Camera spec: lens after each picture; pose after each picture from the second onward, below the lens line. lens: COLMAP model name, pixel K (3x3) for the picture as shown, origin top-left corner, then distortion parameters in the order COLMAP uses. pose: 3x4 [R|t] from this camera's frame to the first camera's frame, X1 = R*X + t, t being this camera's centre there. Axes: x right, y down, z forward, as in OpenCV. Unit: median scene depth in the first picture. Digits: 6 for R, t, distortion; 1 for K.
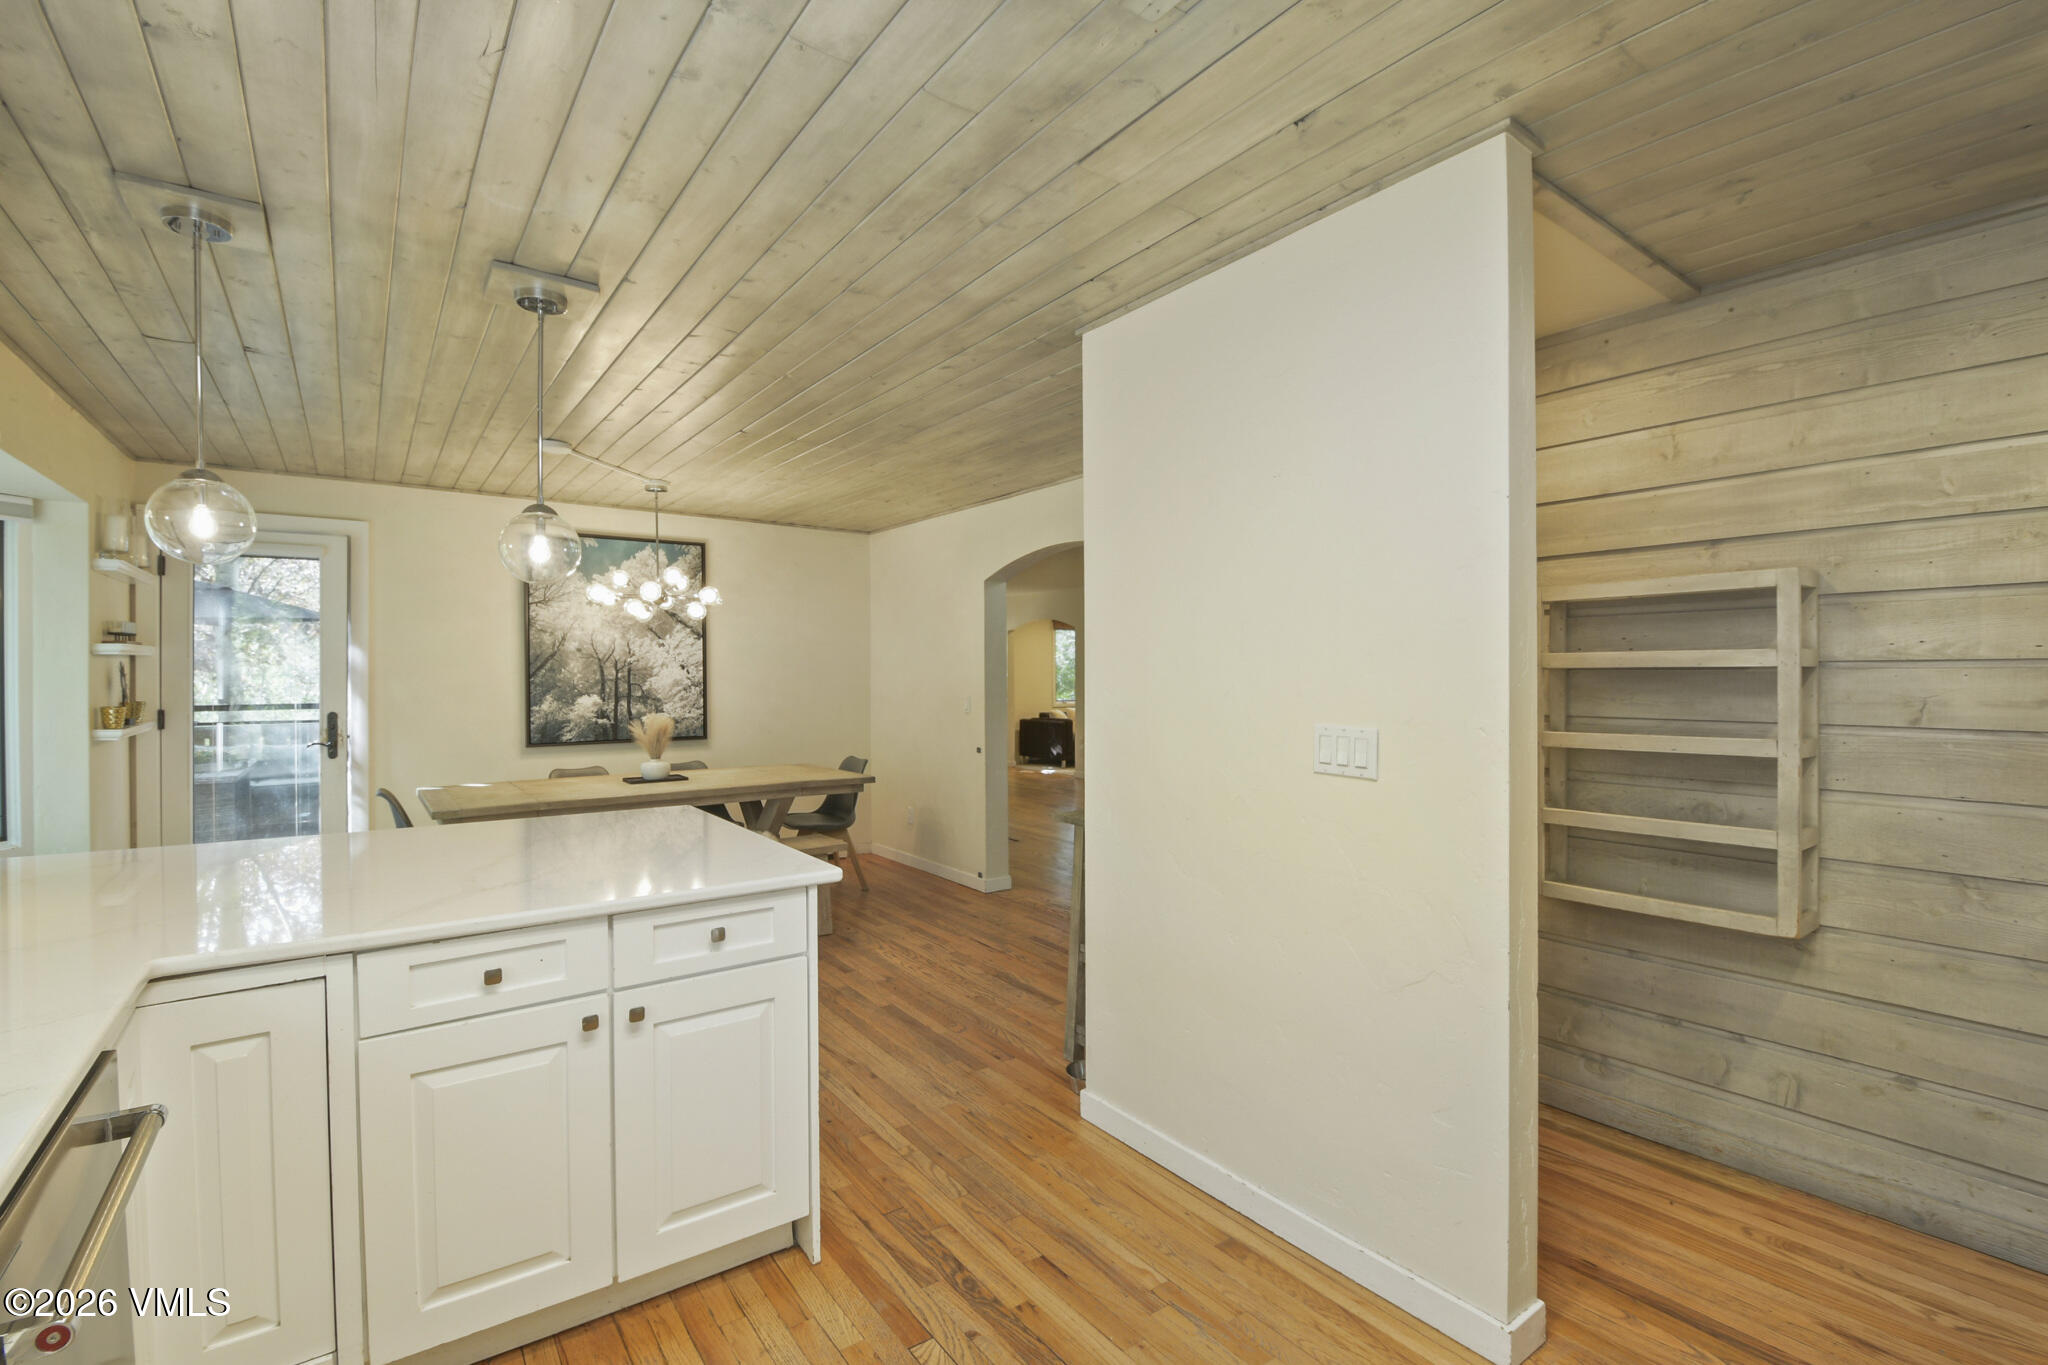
lens RADIAL K [[888.7, 0, 1025.2], [0, 888.7, 672.5], [0, 0, 1]] dist [0.000024, -0.000063]
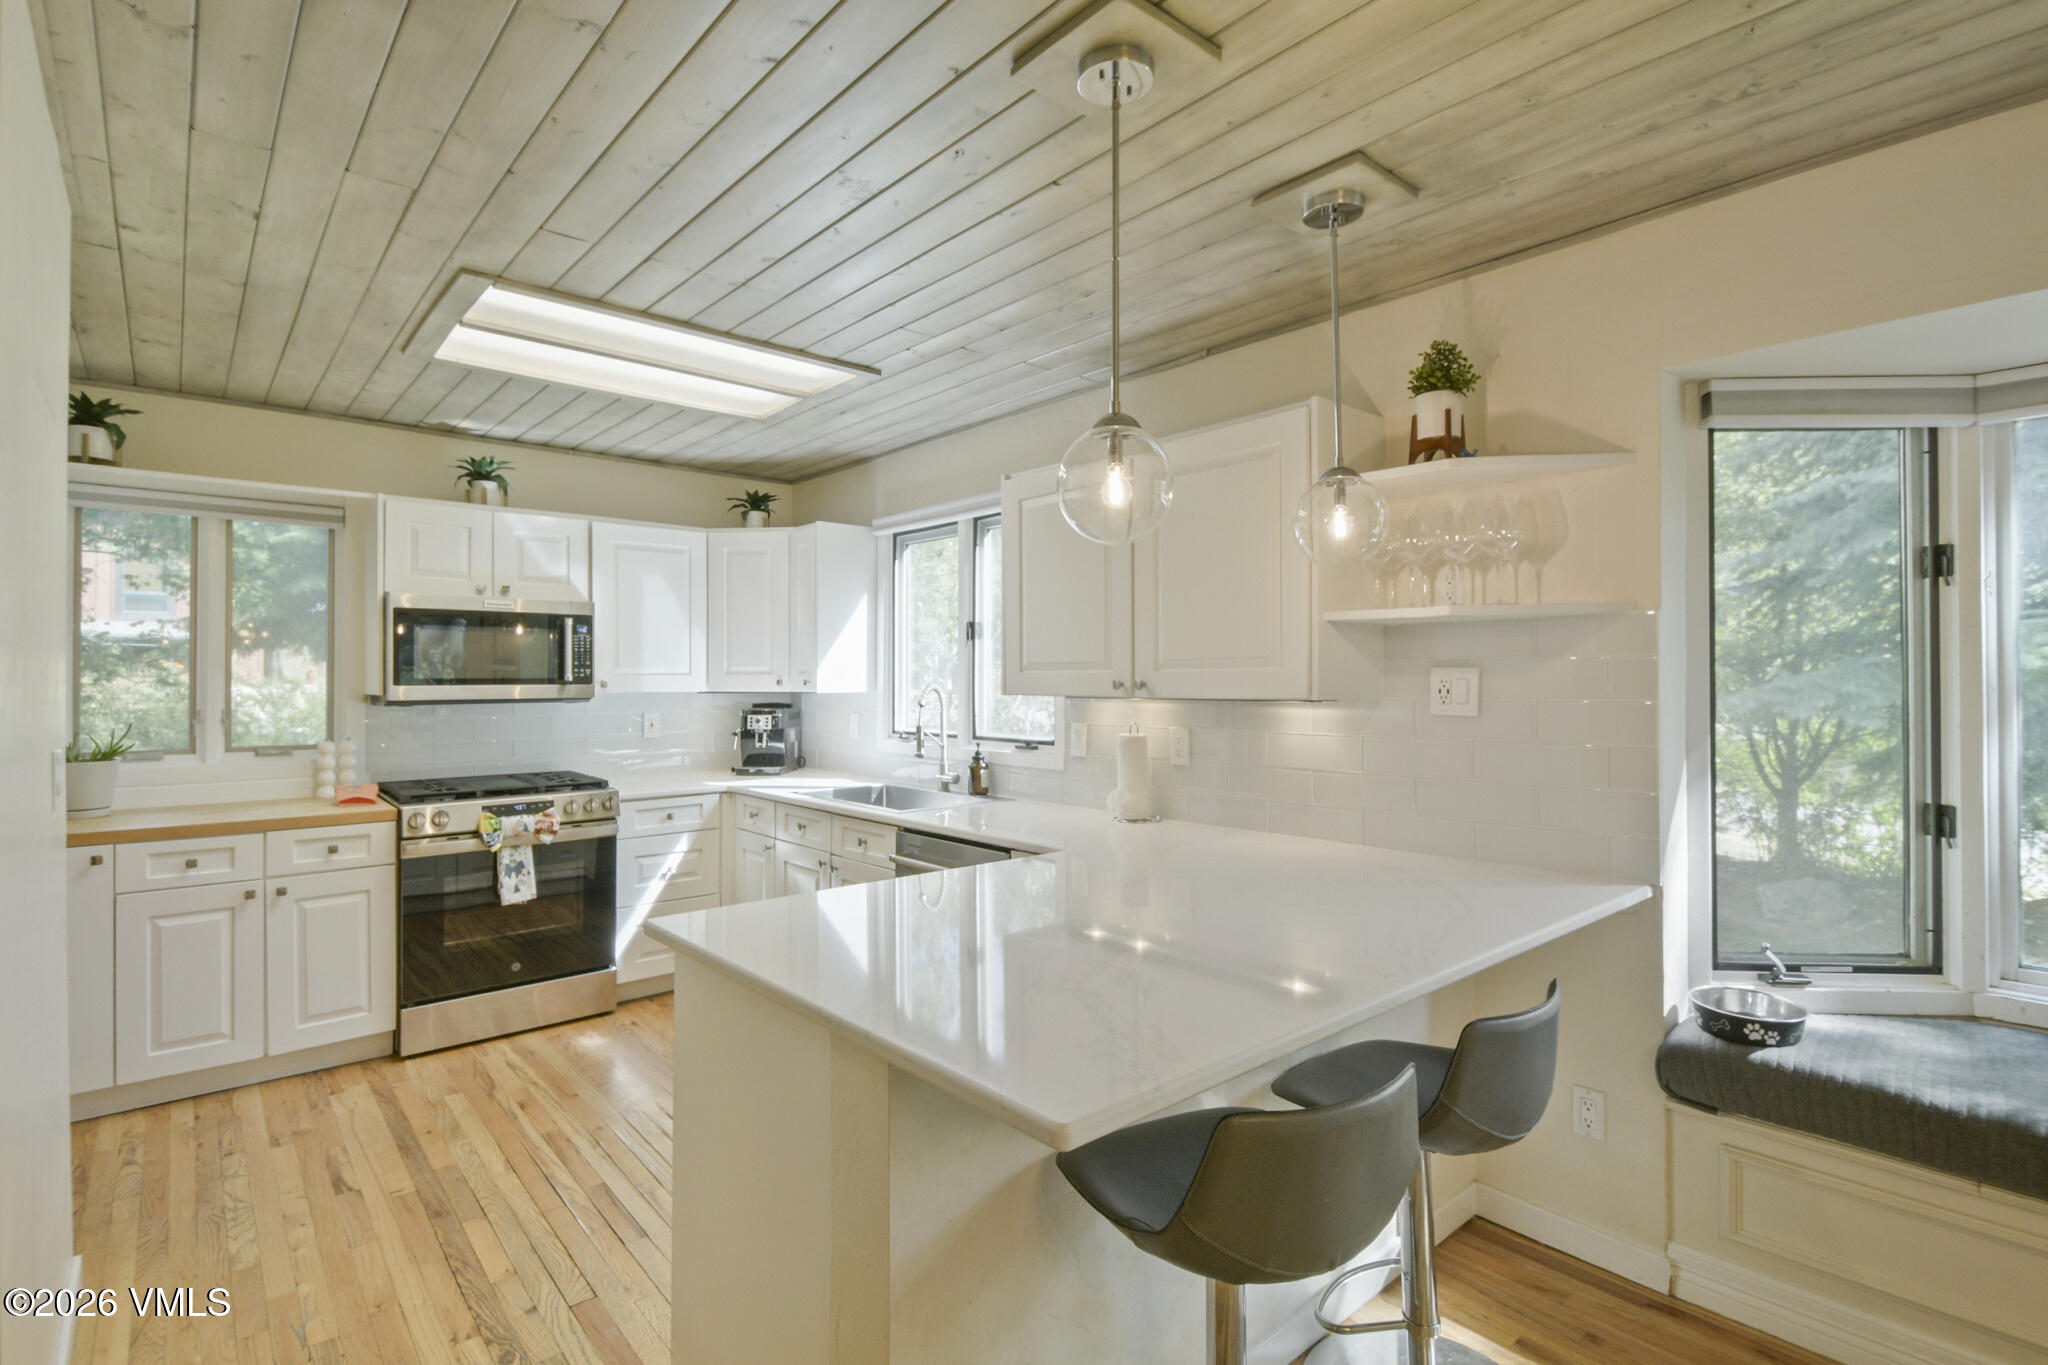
lens RADIAL K [[968.9, 0, 1037.4], [0, 968.9, 684.8], [0, 0, 1]] dist [0.006472, -0.001917]
pose [[-0.997972, 0.003028, -0.063590, -0.196145], [0.001858, 0.999828, 0.018451, -0.005846], [0.063635, 0.018295, -0.997806, 0.724879]]
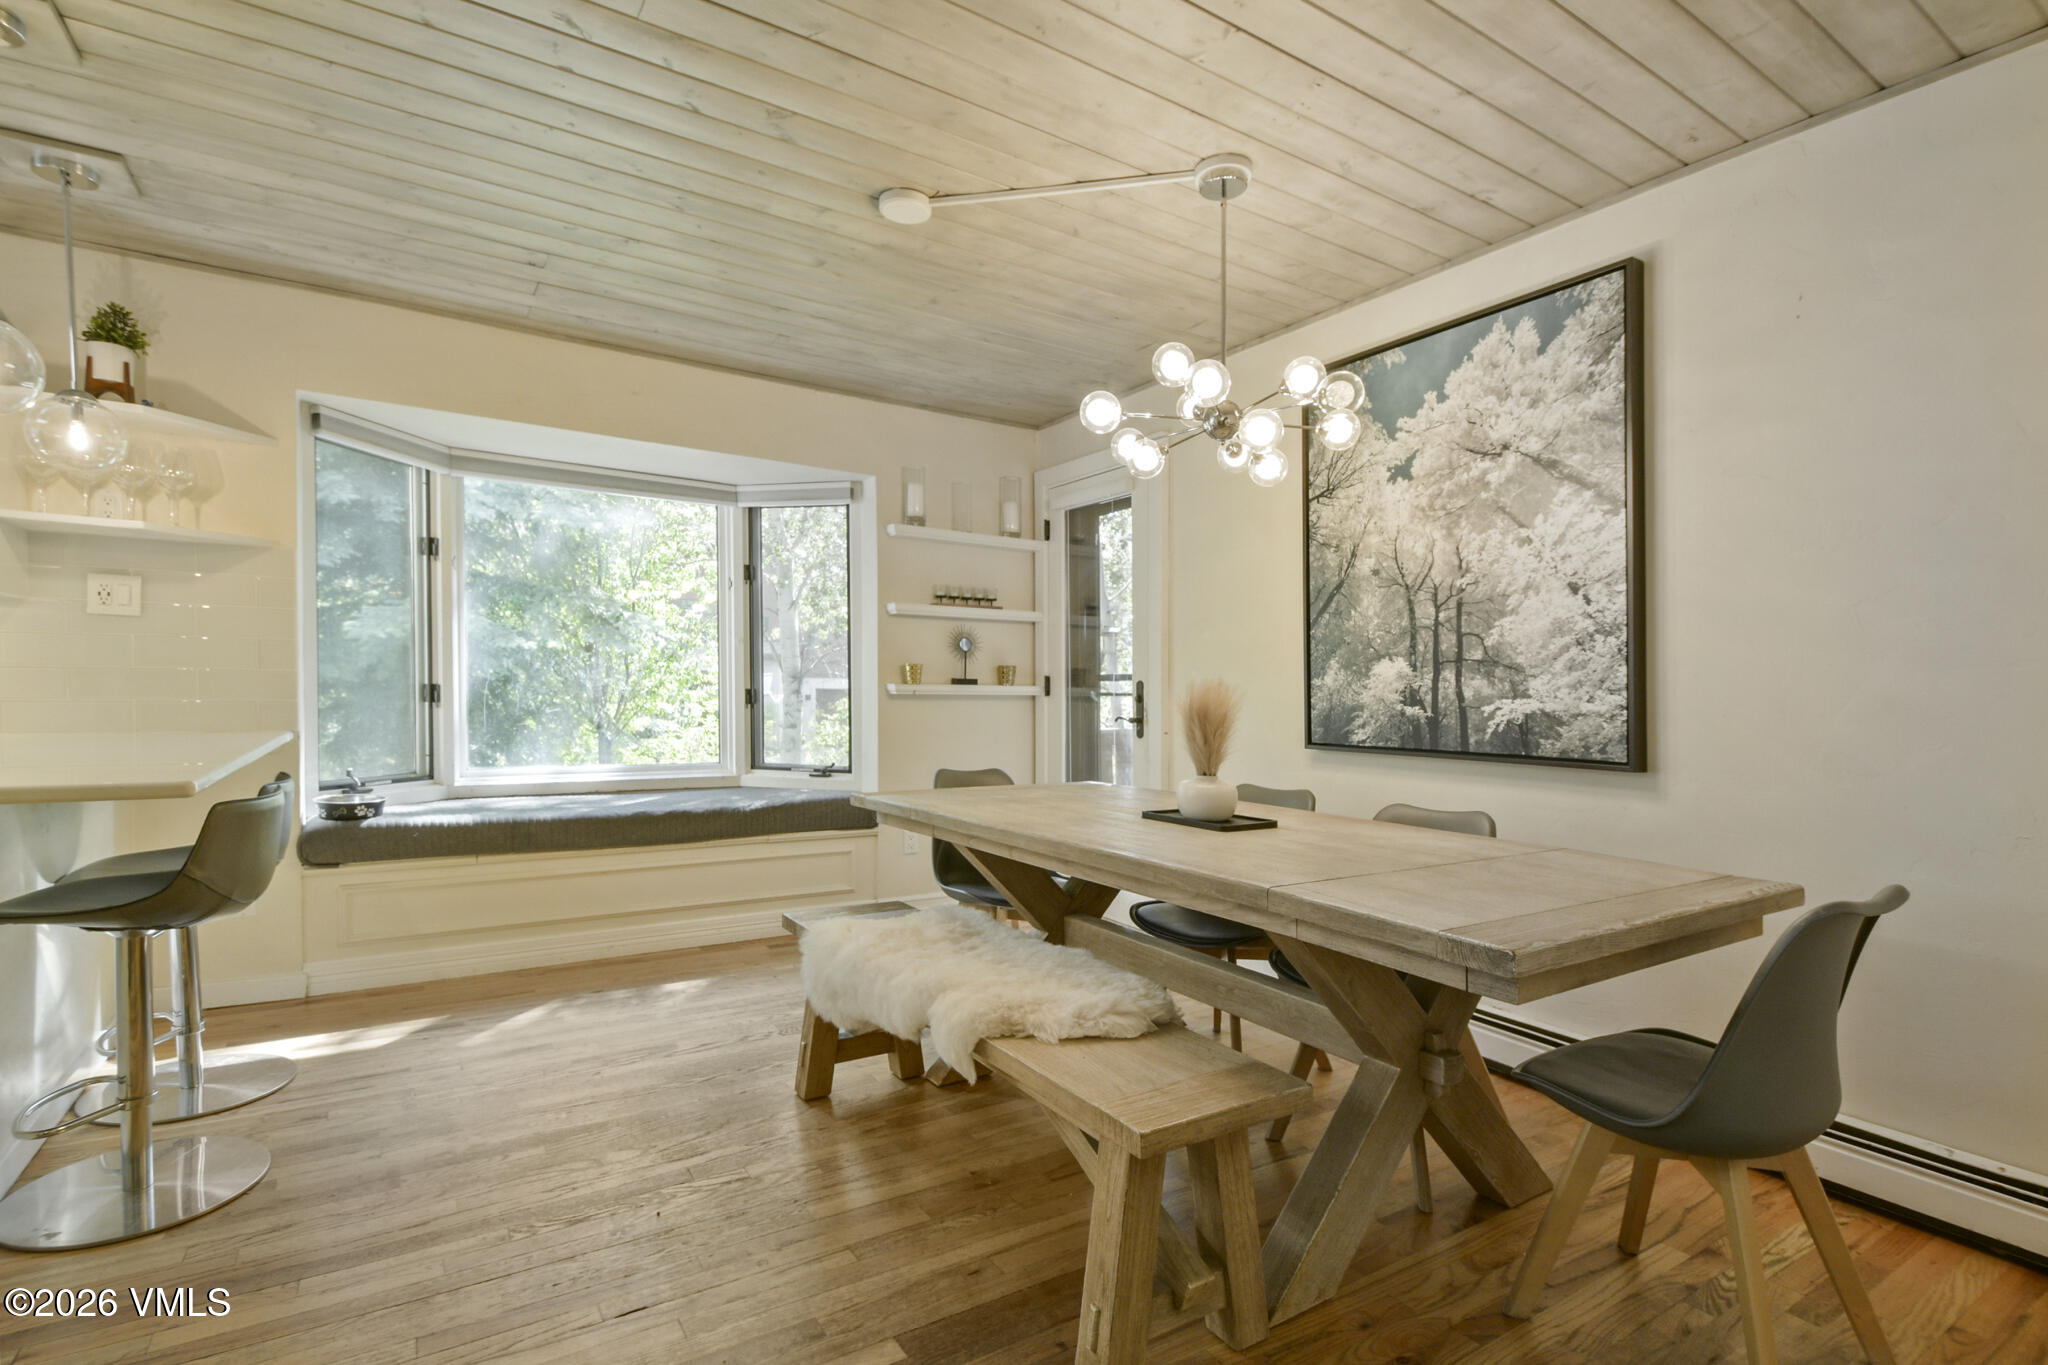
lens RADIAL K [[968.9, 0, 1038.1], [0, 968.9, 704.0], [0, 0, 1]] dist [0.006472, -0.001917]
pose [[-0.066874, 0.007238, -0.997735, 0.080703], [-0.018522, 0.999792, 0.008495, 0.050826], [0.997590, 0.019048, -0.066726, 0.837061]]
